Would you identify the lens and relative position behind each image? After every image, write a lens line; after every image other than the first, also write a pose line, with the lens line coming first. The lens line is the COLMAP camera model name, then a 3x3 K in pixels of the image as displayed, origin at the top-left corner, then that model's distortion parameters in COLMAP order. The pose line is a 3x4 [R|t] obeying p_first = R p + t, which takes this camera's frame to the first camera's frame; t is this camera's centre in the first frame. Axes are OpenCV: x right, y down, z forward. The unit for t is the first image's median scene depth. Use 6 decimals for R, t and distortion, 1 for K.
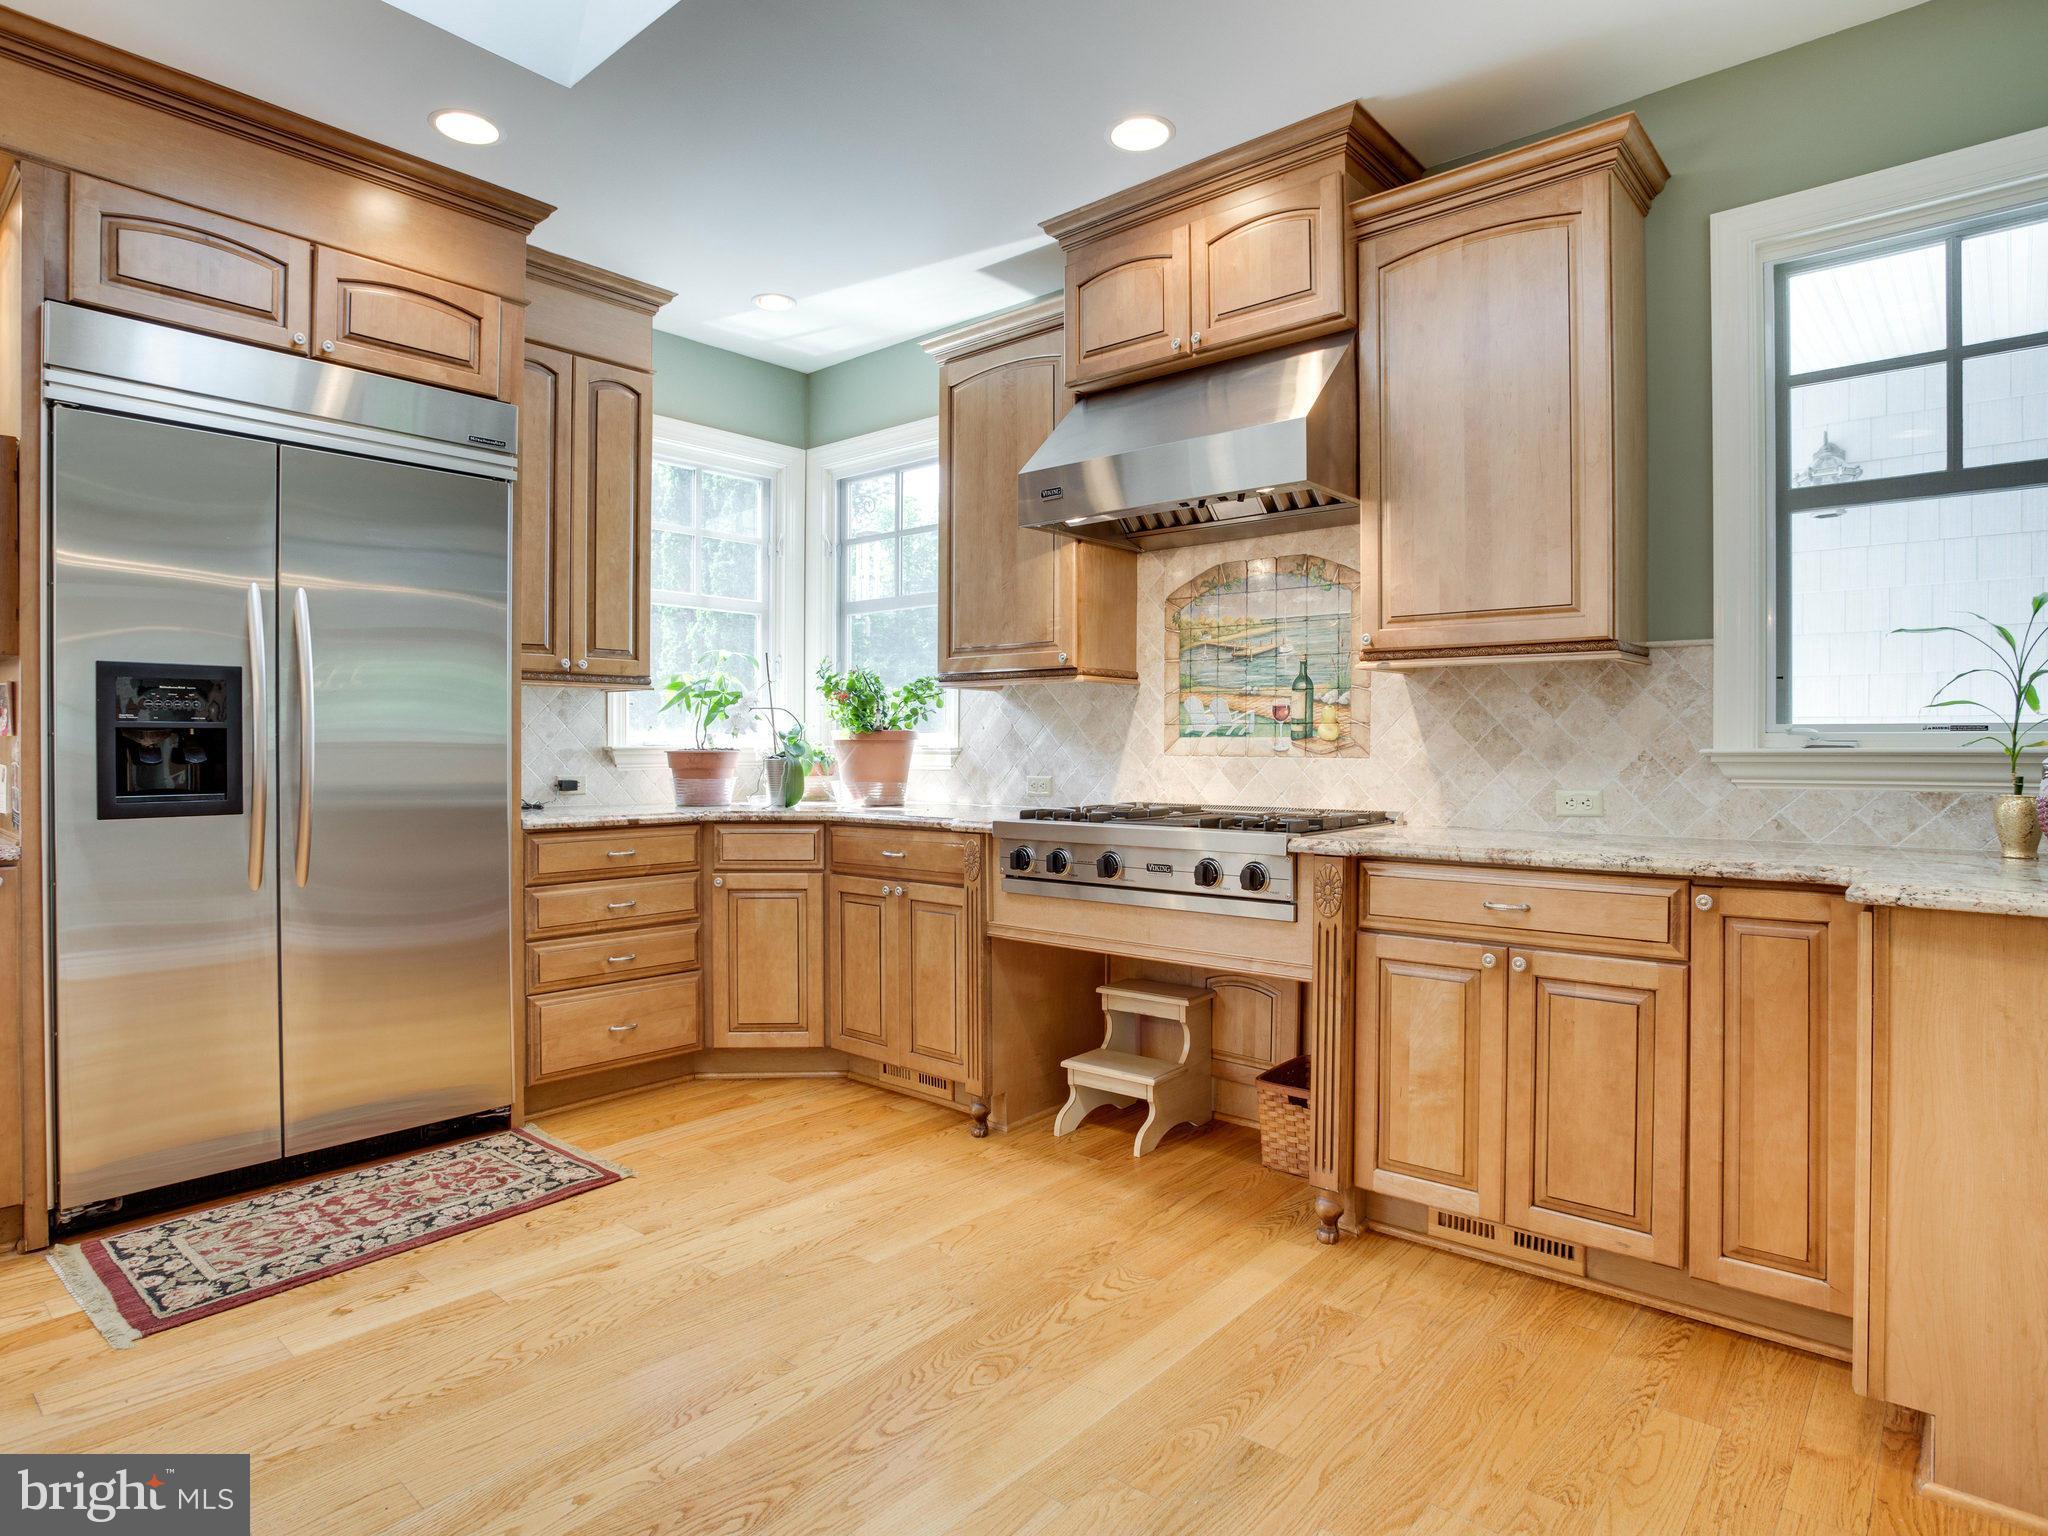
lens RADIAL K [[1131.7, 0, 1024.0], [0, 1131.7, 768.0], [0, 0, 1]] dist [-0.074282, 0.045762]
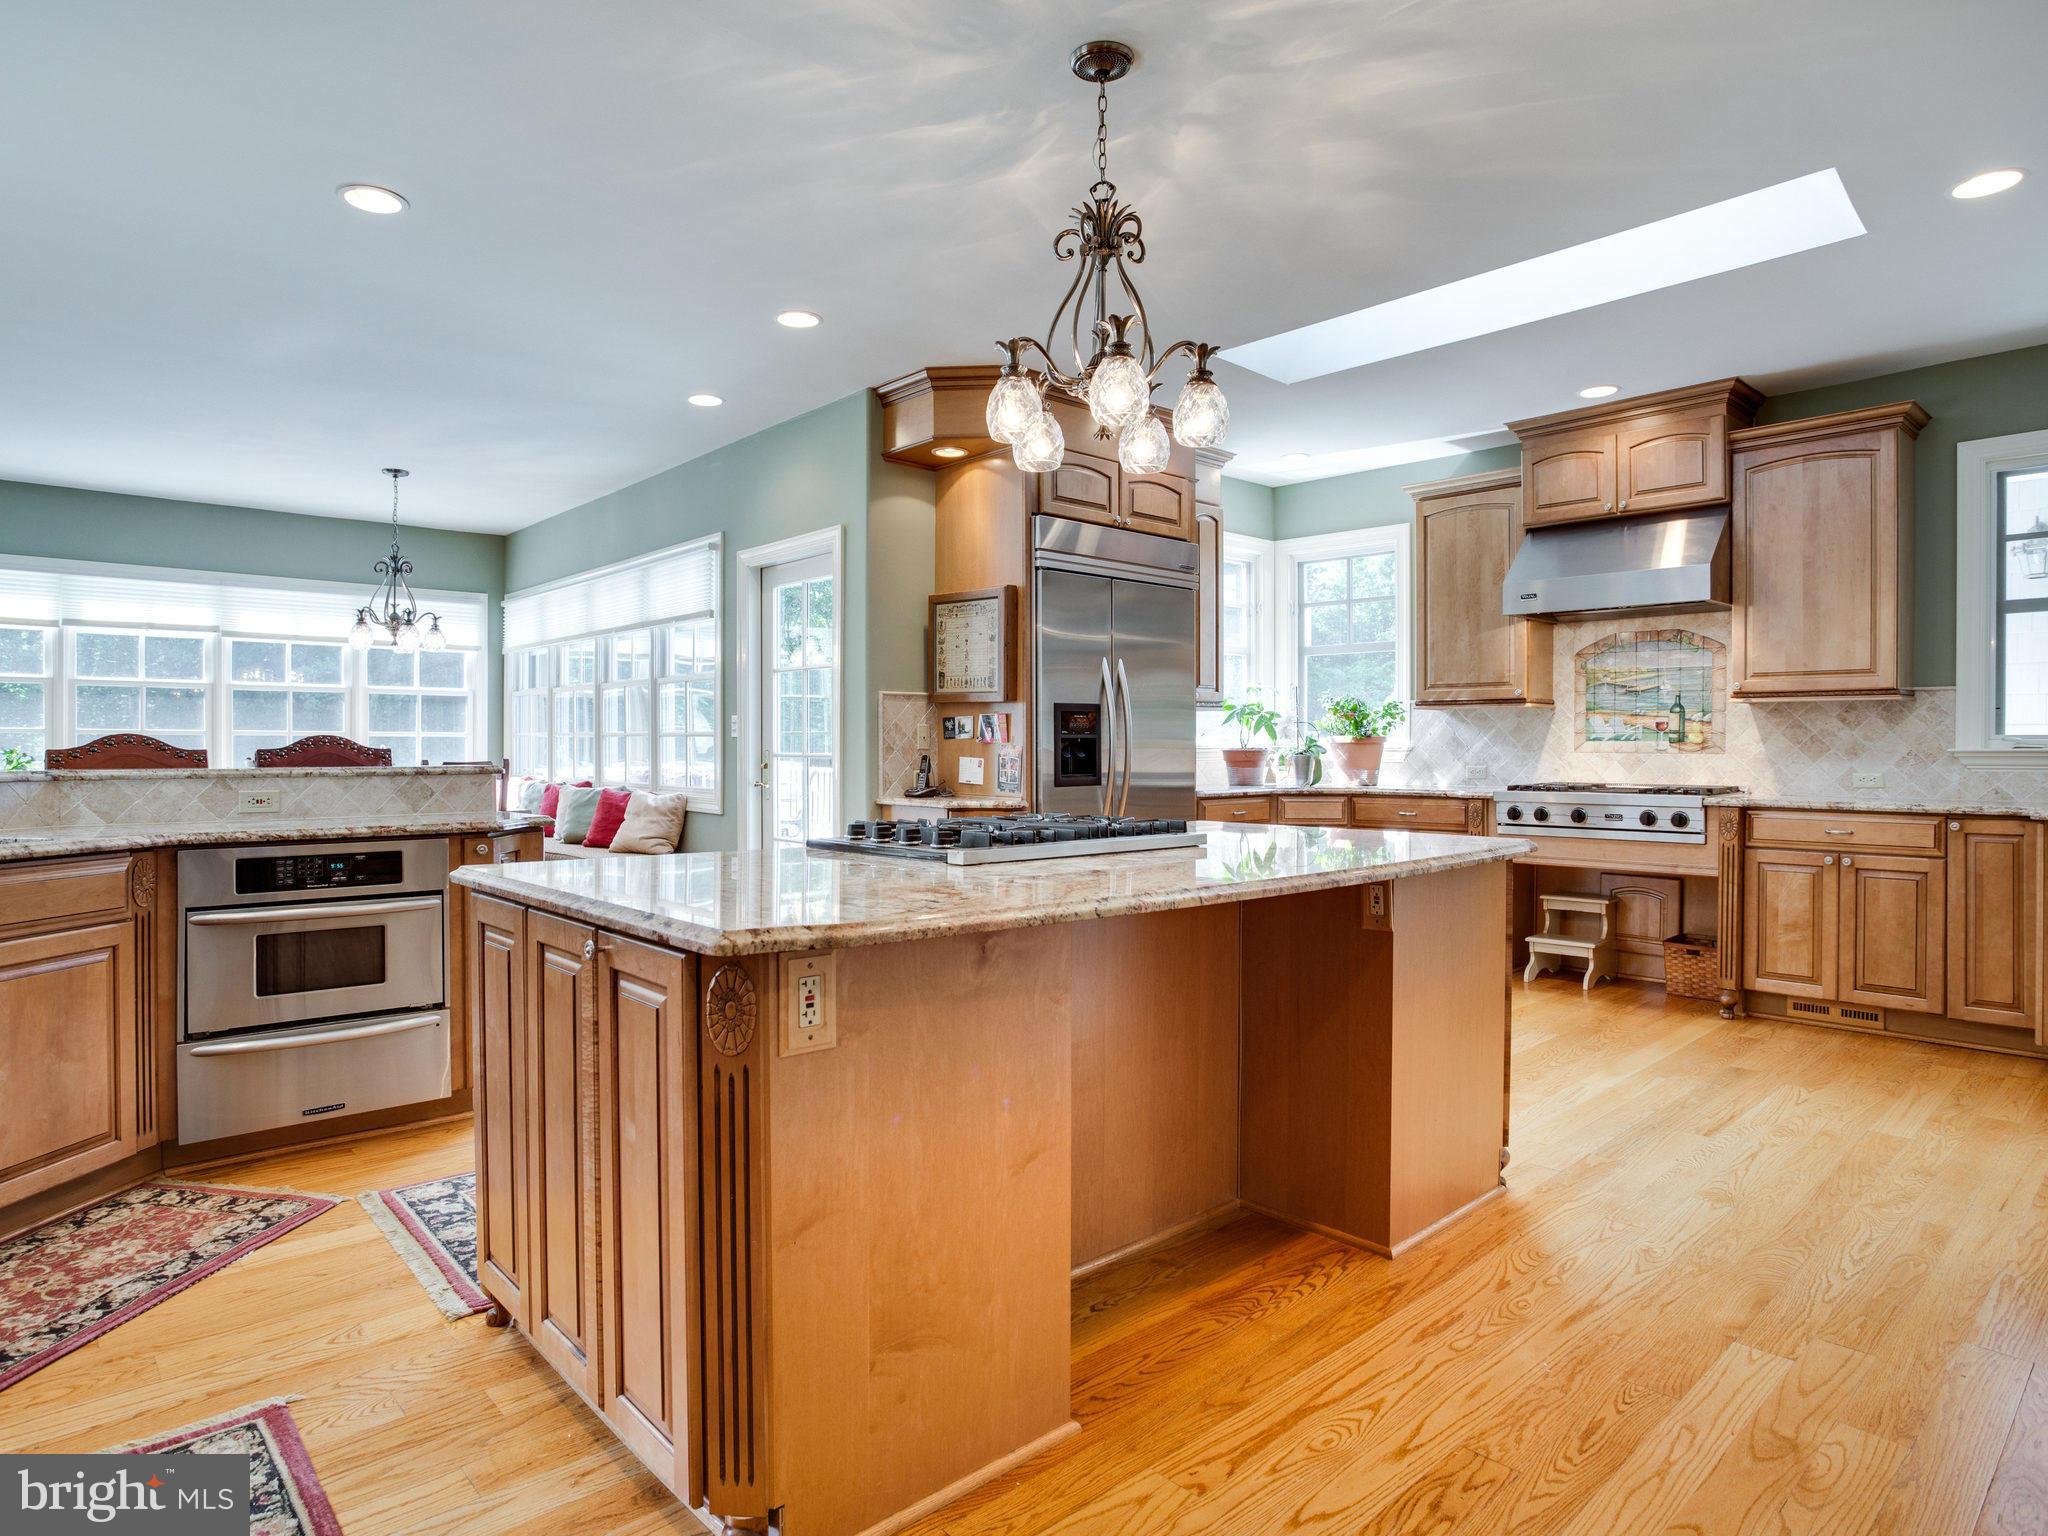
lens RADIAL K [[1158.2, 0, 1024.0], [0, 1158.2, 768.0], [0, 0, 1]] dist [-0.053382, 0.031687]
pose [[0.993824, 0.001245, -0.110962, -0.598709], [-0.001034, 0.999998, 0.001961, 0.010345], [0.110965, -0.001834, 0.993823, -0.880305]]
